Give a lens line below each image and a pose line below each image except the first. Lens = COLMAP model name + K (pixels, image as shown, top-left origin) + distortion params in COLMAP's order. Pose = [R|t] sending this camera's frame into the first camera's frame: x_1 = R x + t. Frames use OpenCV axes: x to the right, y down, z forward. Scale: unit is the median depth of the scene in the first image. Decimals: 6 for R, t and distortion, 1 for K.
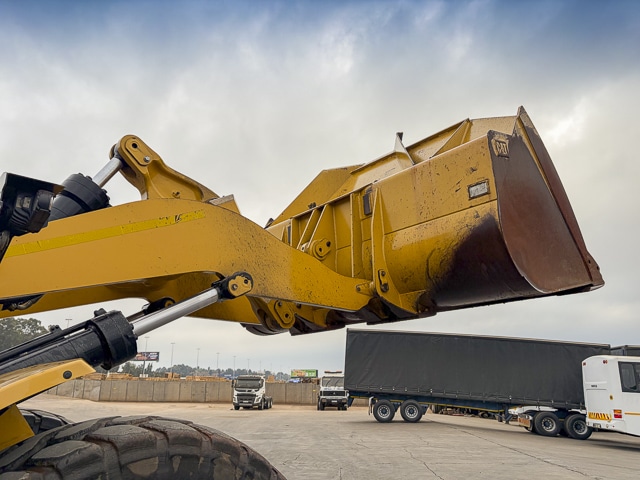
lens RADIAL K [[471.0, 0, 320.0], [0, 471.0, 240.0], [0, 0, 1]] dist [0.013580, 0.002750]
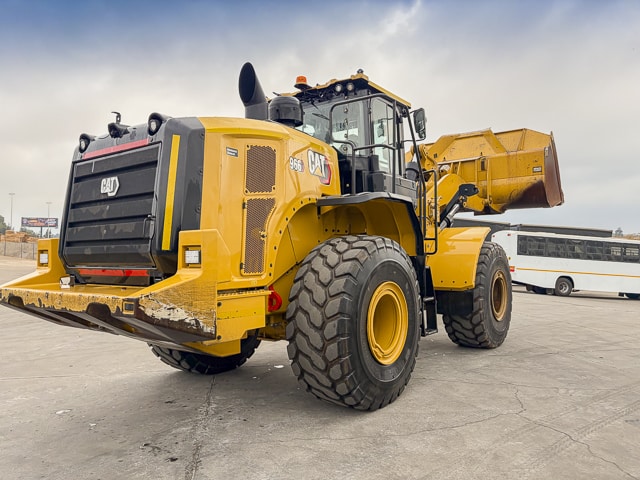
lens RADIAL K [[471.0, 0, 320.0], [0, 471.0, 240.0], [0, 0, 1]] dist [0.013580, 0.002750]
pose [[0.980227, 0.017569, 0.197093, -1.165513], [-0.069004, 0.963874, 0.257265, -0.268852], [-0.185453, -0.265778, 0.946028, -1.191009]]
